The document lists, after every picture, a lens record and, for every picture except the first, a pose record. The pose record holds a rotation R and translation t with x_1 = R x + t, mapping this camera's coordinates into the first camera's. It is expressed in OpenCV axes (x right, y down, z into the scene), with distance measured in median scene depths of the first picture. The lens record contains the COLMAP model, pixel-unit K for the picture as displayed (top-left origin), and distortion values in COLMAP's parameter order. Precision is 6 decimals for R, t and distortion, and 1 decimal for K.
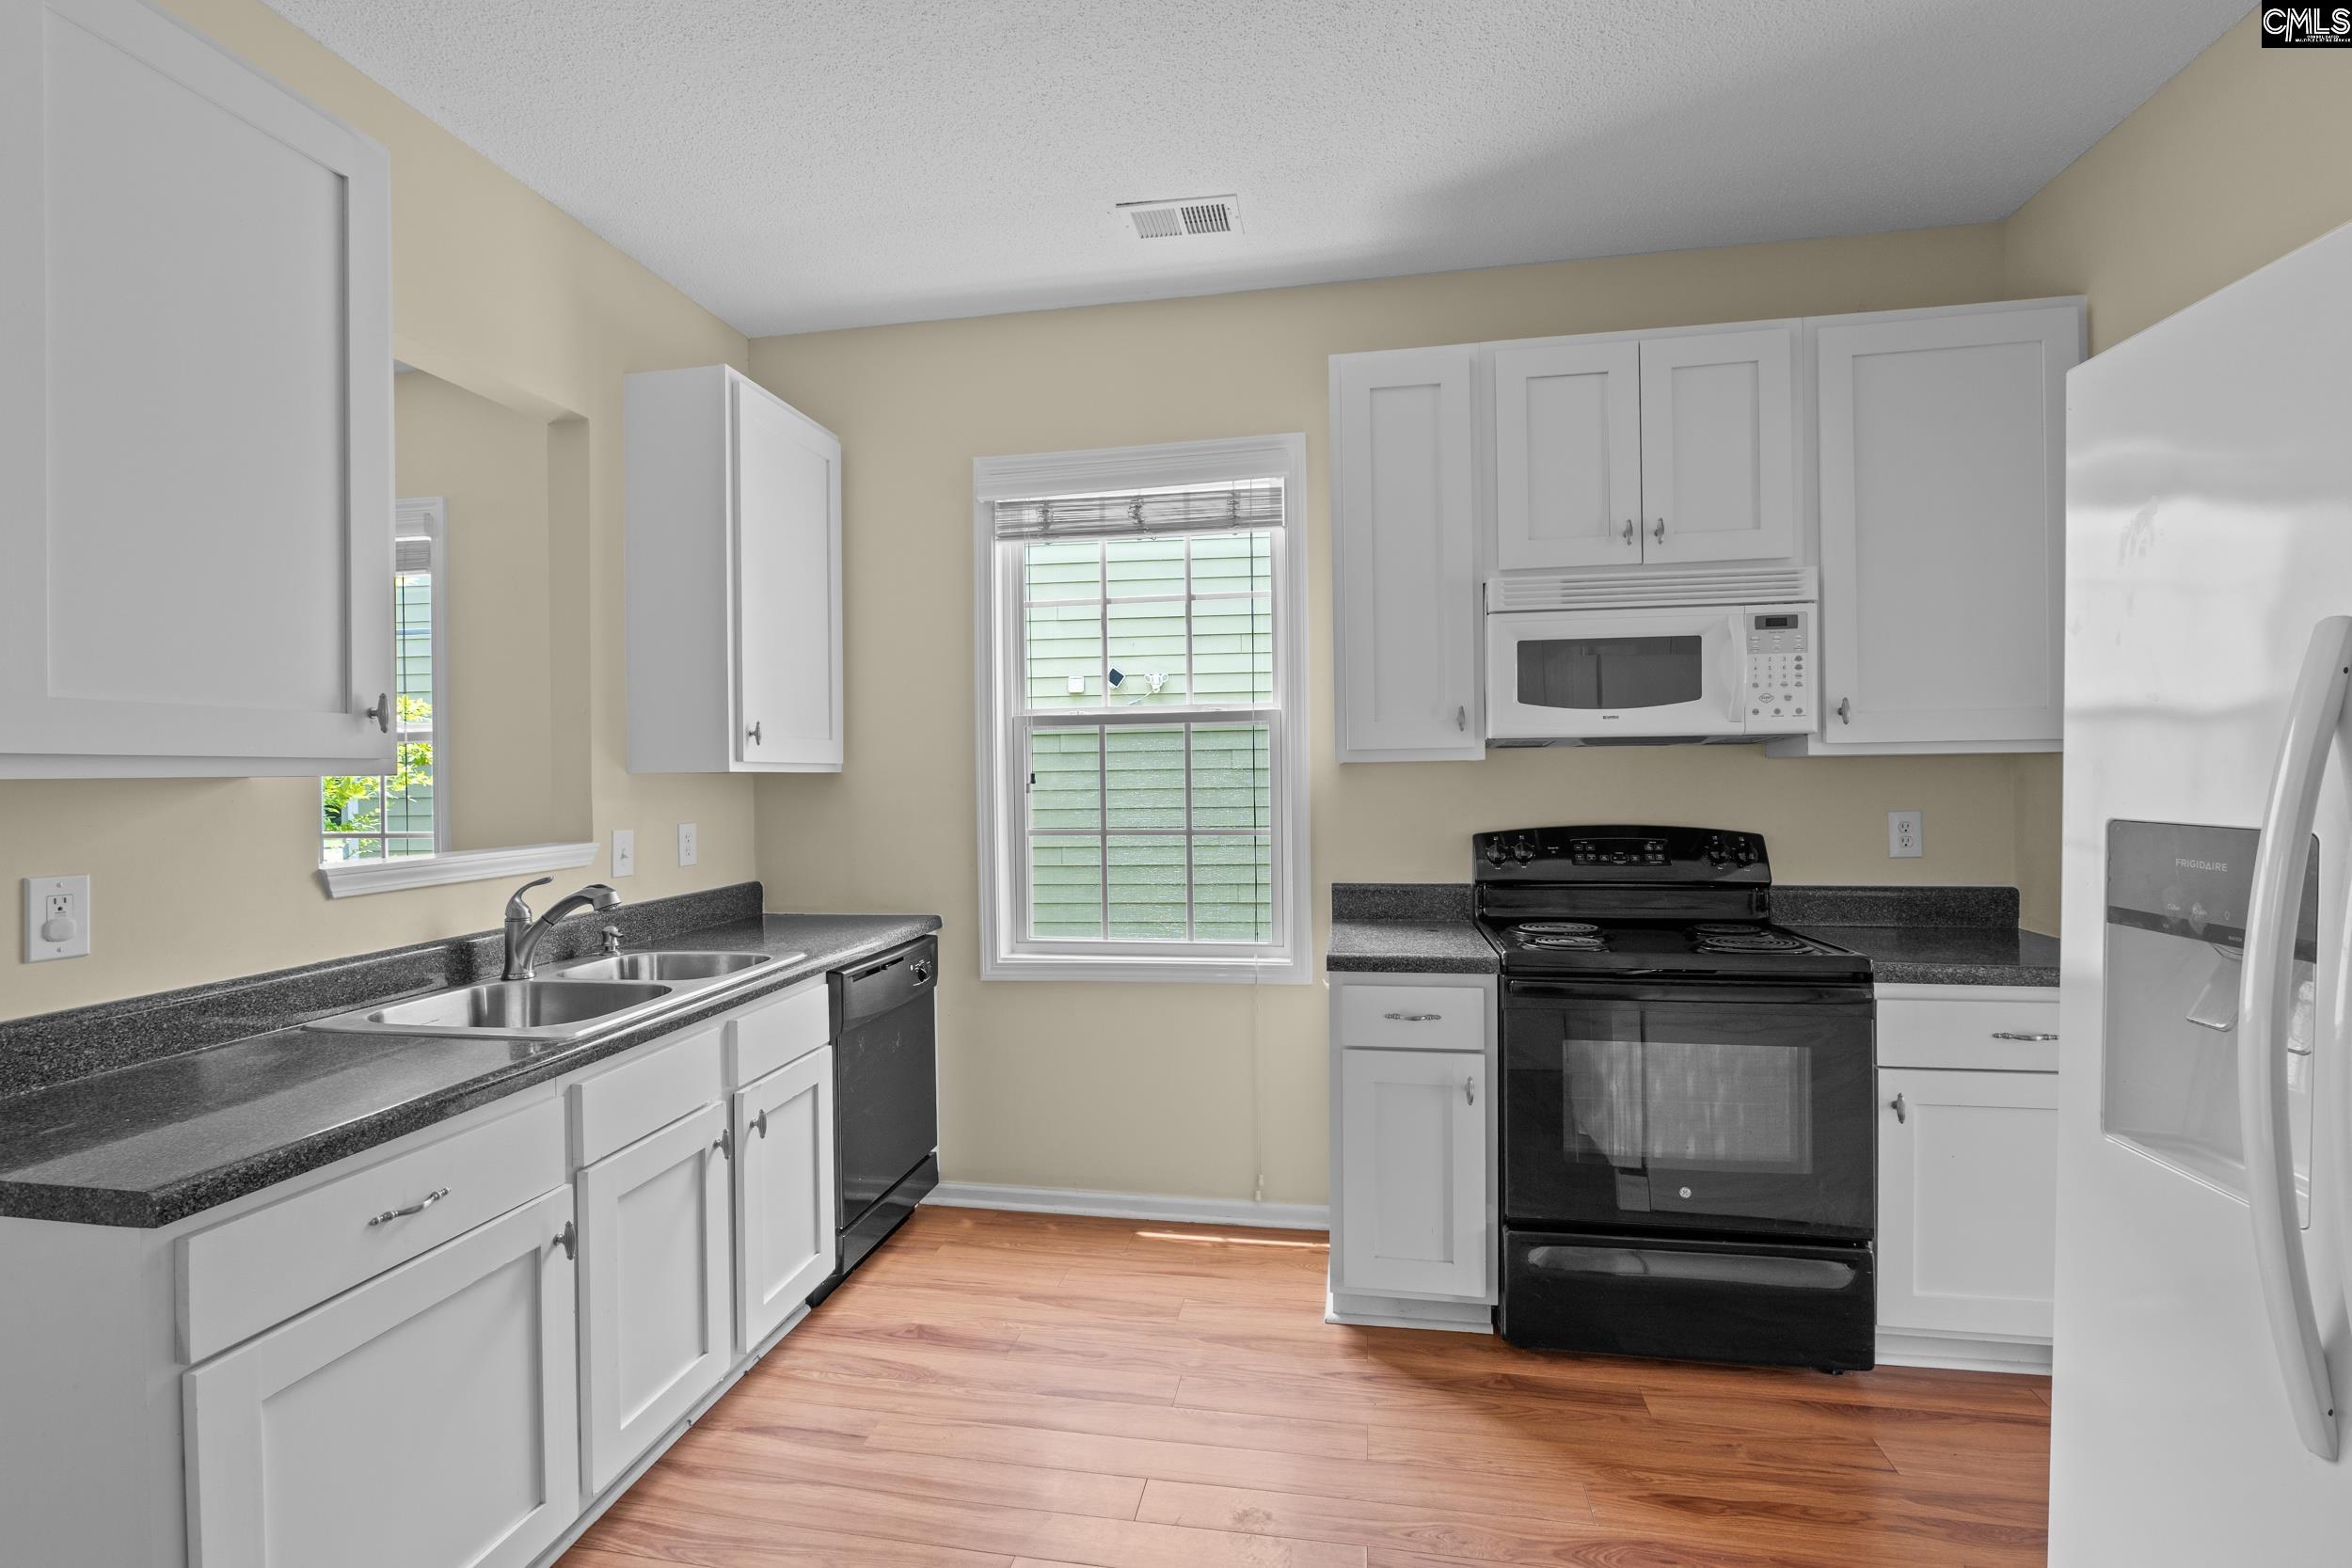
lens RADIAL K [[1065.3, 0, 1140.9], [0, 1065.3, 777.4], [0, 0, 1]] dist [-0.015104, 0.002468]
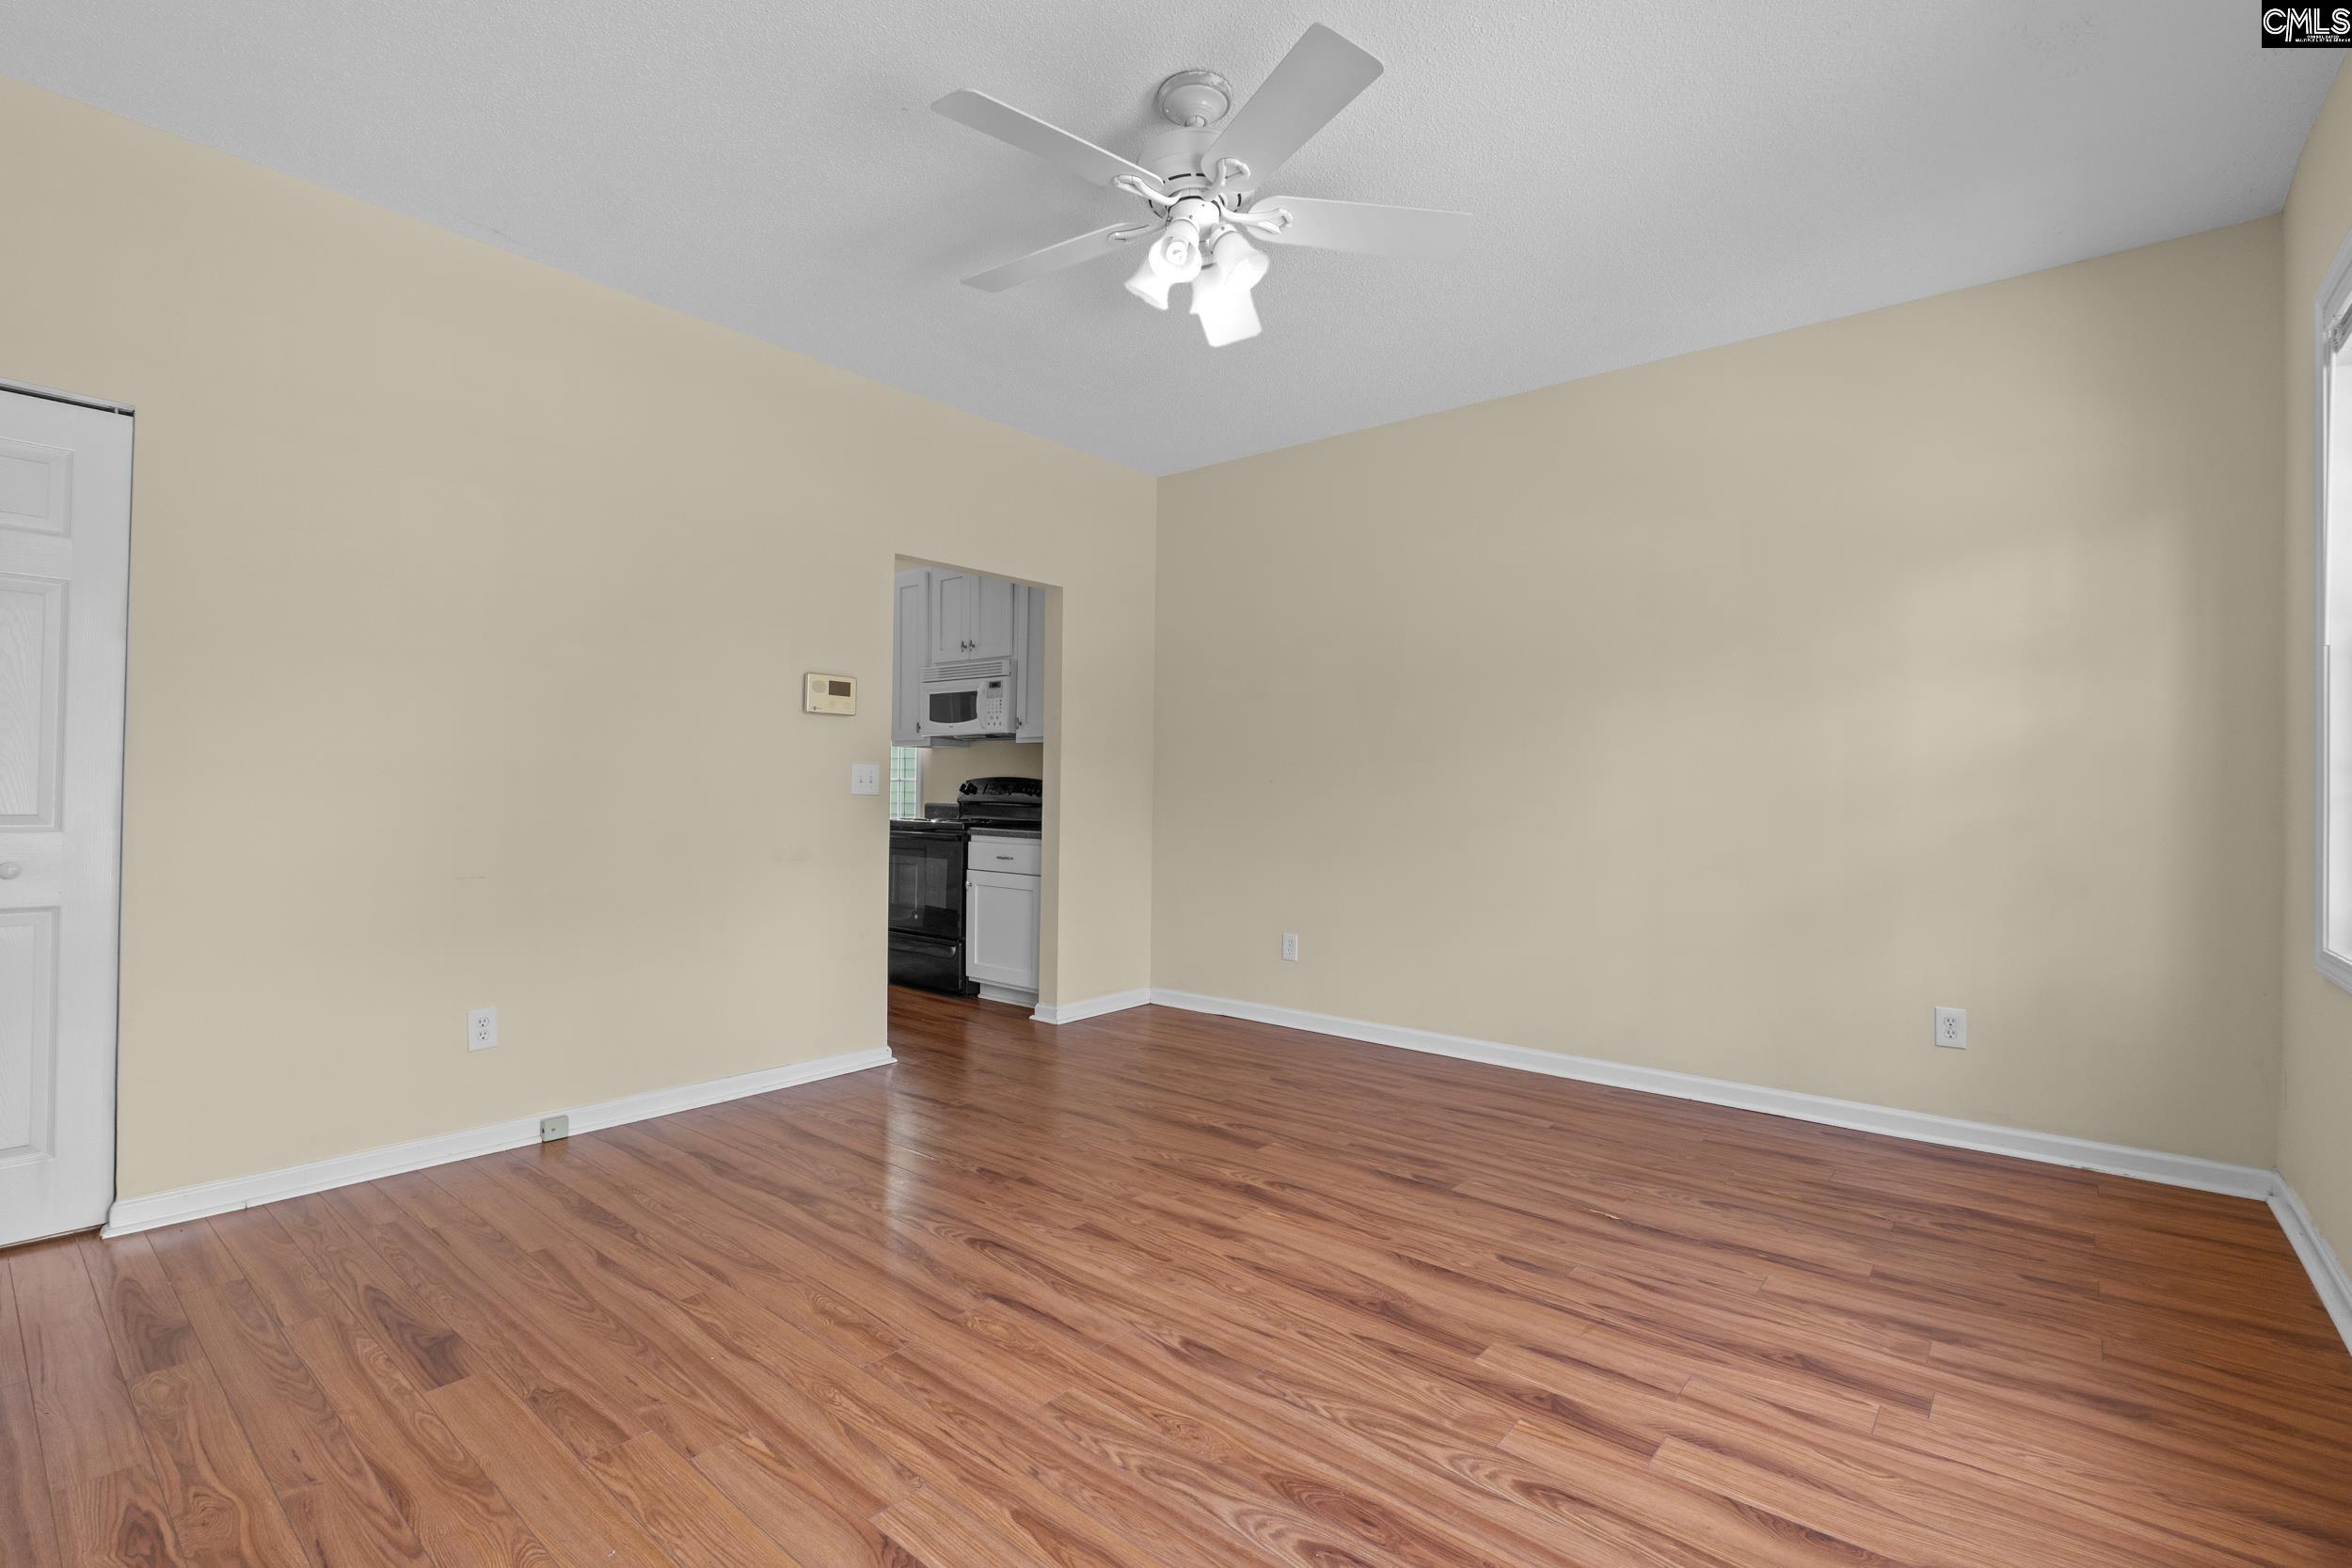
lens RADIAL K [[1065.3, 0, 1179.0], [0, 1065.3, 781.5], [0, 0, 1]] dist [-0.015104, 0.002468]
pose [[0.874852, 0.018310, -0.484044, 2.066883], [-0.022531, 0.999742, -0.002905, 0.060870], [0.483866, 0.013448, 0.875039, -0.825582]]
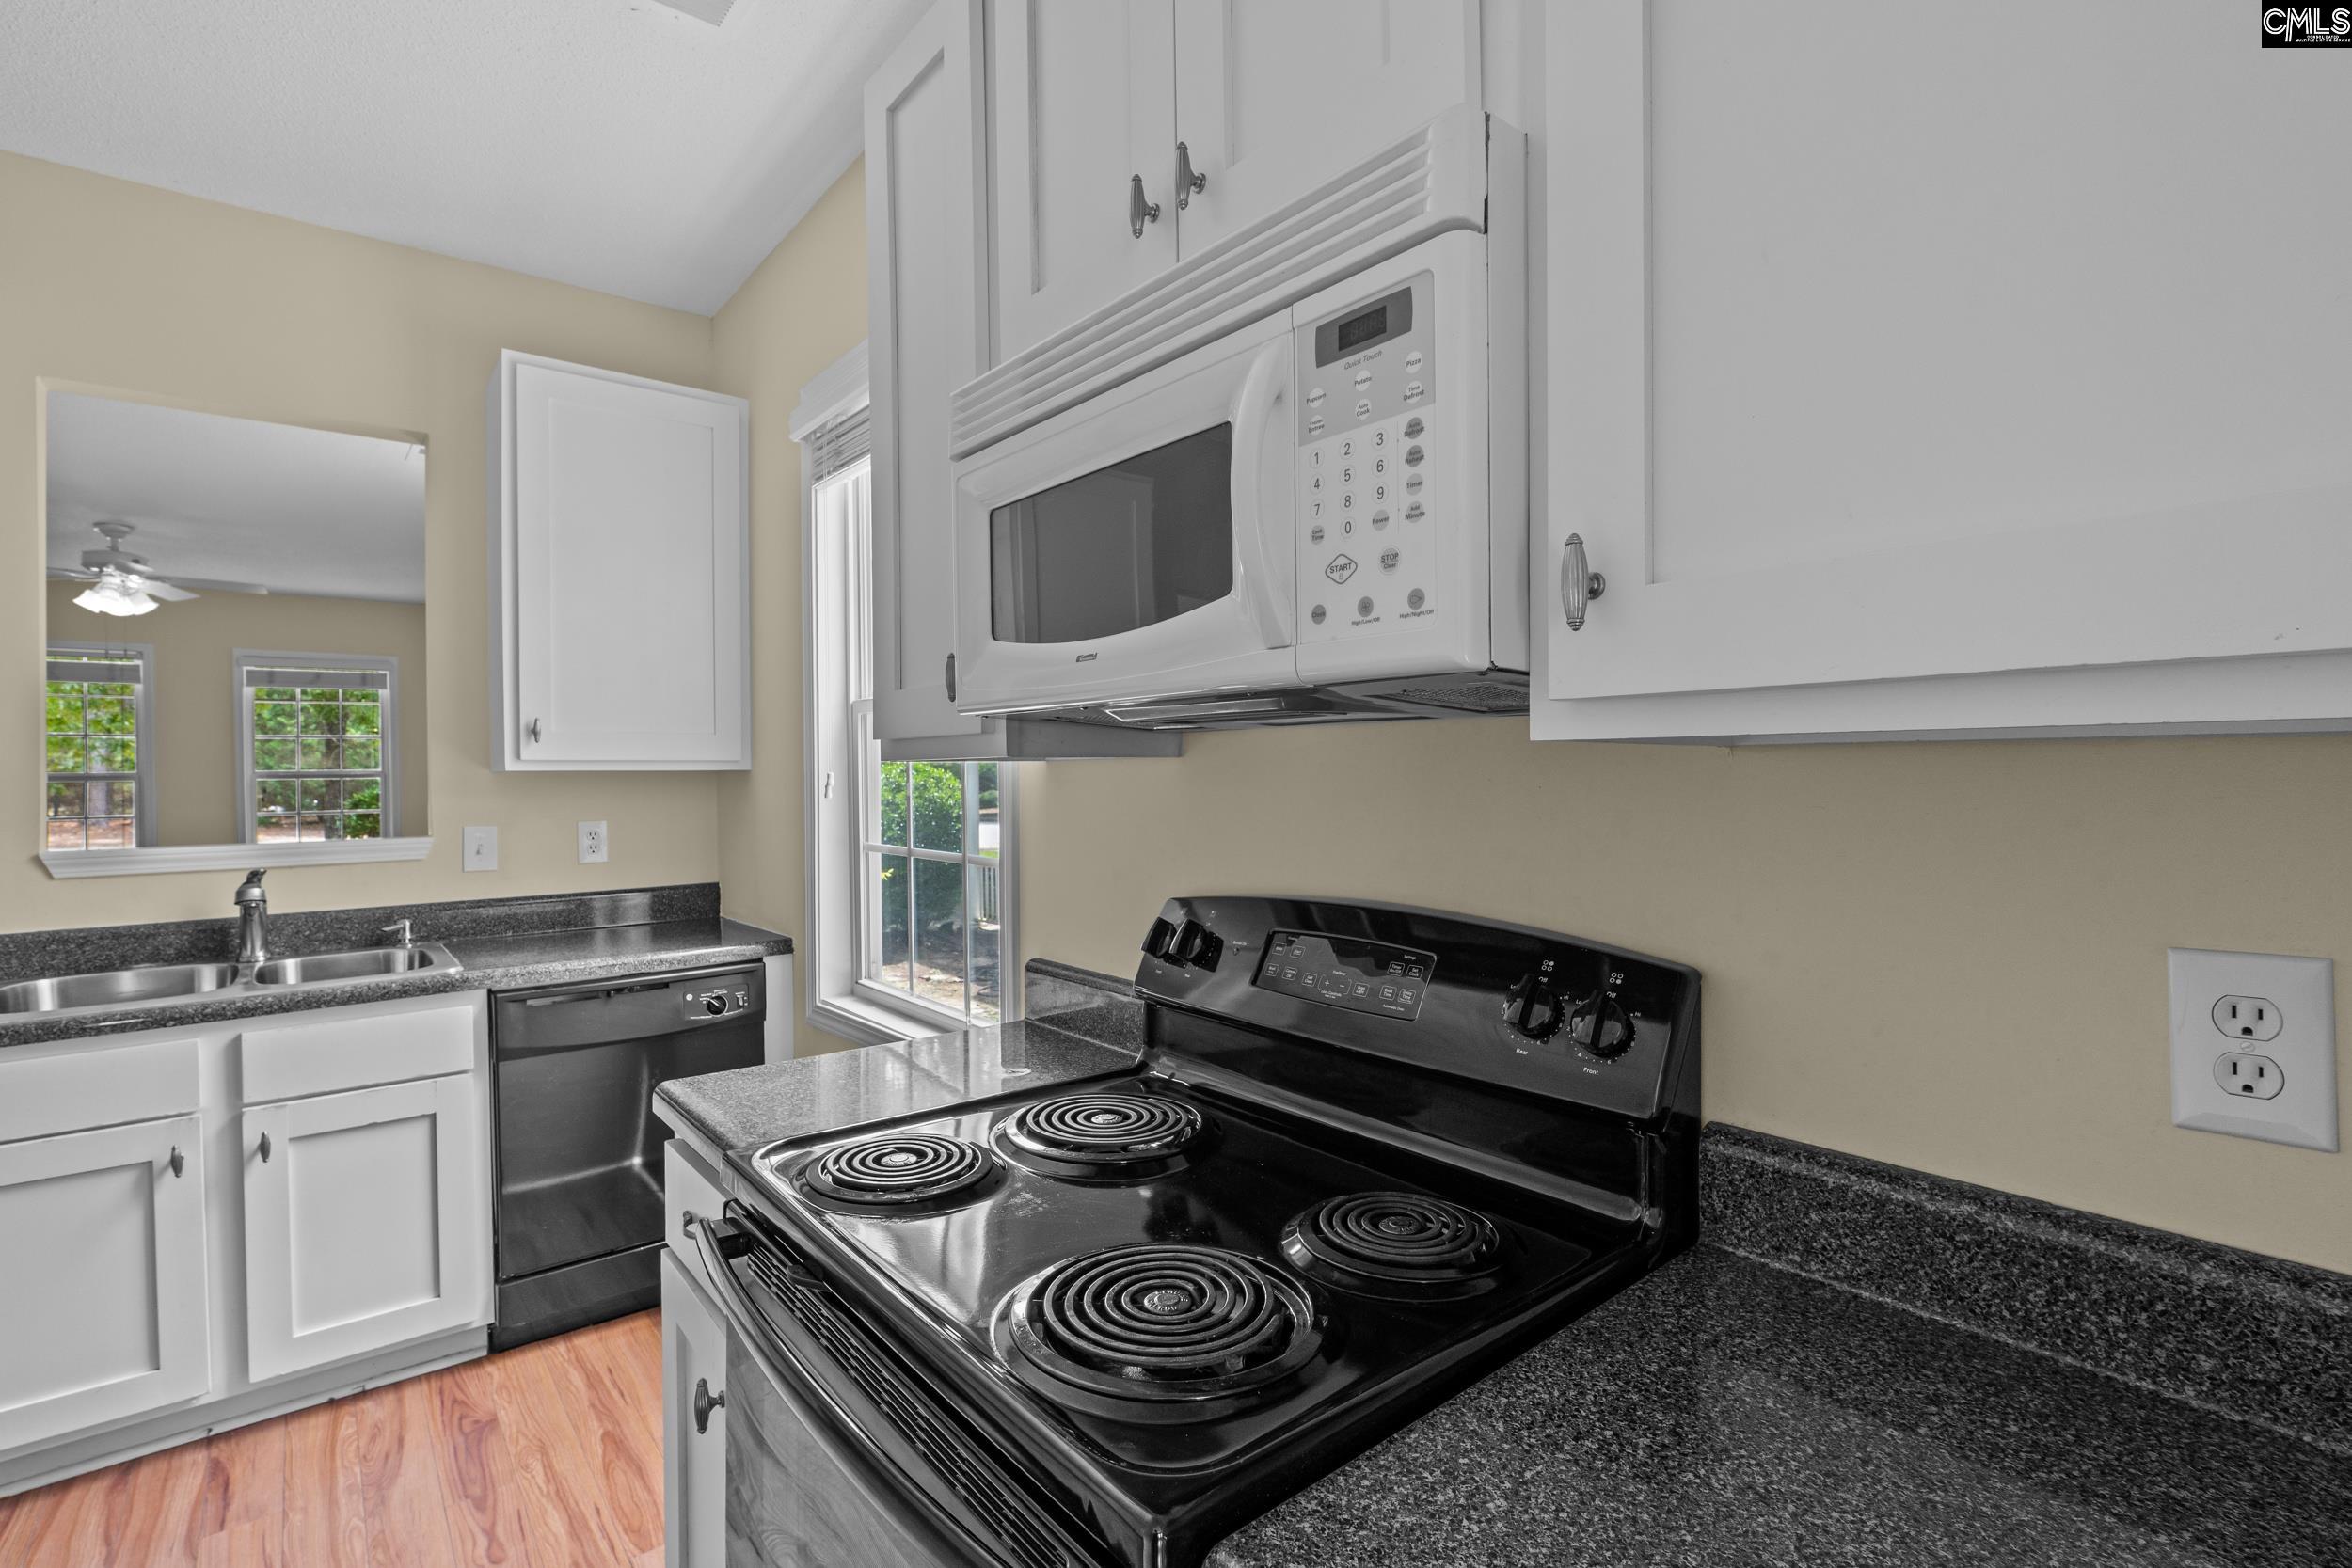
lens RADIAL K [[1065.3, 0, 1178.2], [0, 1065.3, 782.2], [0, 0, 1]] dist [-0.015104, 0.002468]
pose [[0.769208, 0.013358, -0.638858, 0.761510], [-0.002688, 0.999840, 0.017670, -0.014615], [0.638992, -0.011875, 0.769121, 0.712752]]
